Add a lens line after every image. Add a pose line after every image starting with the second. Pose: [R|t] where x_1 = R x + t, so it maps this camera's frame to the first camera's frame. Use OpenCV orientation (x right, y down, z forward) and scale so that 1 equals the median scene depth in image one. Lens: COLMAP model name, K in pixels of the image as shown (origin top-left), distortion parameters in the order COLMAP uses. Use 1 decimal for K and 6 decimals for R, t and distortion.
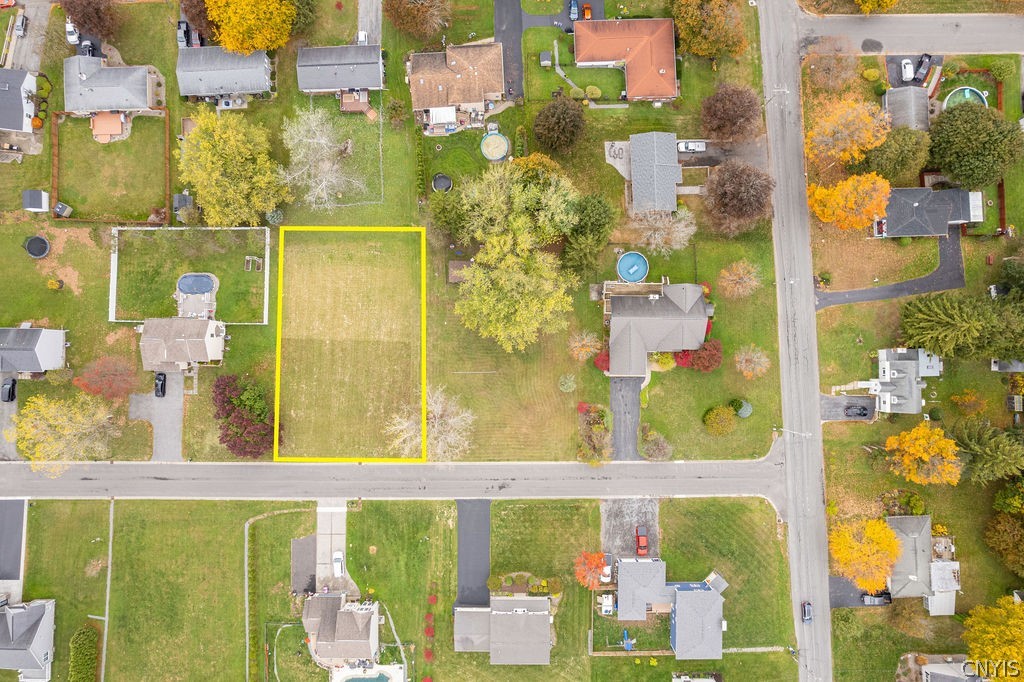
lens RADIAL K [[644.3, 0, 508.4], [0, 644.3, 345.1], [0, 0, 1]] dist [-0.081169, 0.078493]
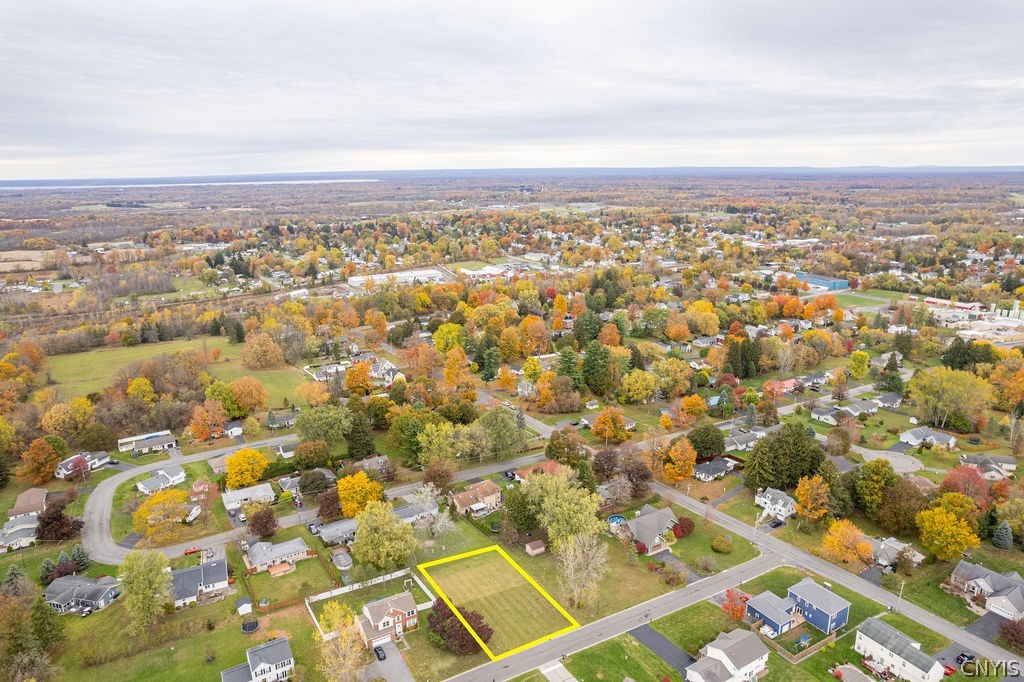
lens RADIAL K [[644.3, 0, 508.4], [0, 644.3, 345.1], [0, 0, 1]] dist [-0.081169, 0.078493]
pose [[0.862904, -0.134180, 0.487230, -0.844570], [0.505363, 0.233637, -0.830676, 1.061400], [-0.002375, 0.963021, 0.269416, 0.089382]]
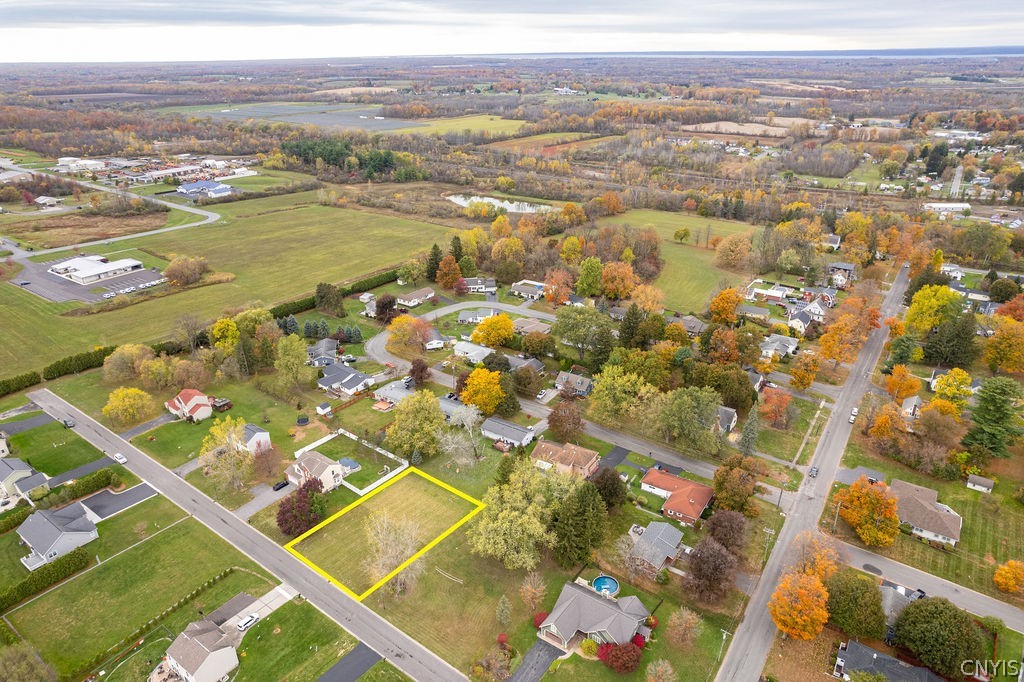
lens RADIAL K [[644.3, 0, 508.4], [0, 644.3, 345.1], [0, 0, 1]] dist [-0.081169, 0.078493]
pose [[0.807104, 0.240709, -0.539112, 0.591612], [-0.590063, 0.360142, -0.722581, 0.699024], [0.020226, 0.901308, 0.432706, 0.073174]]
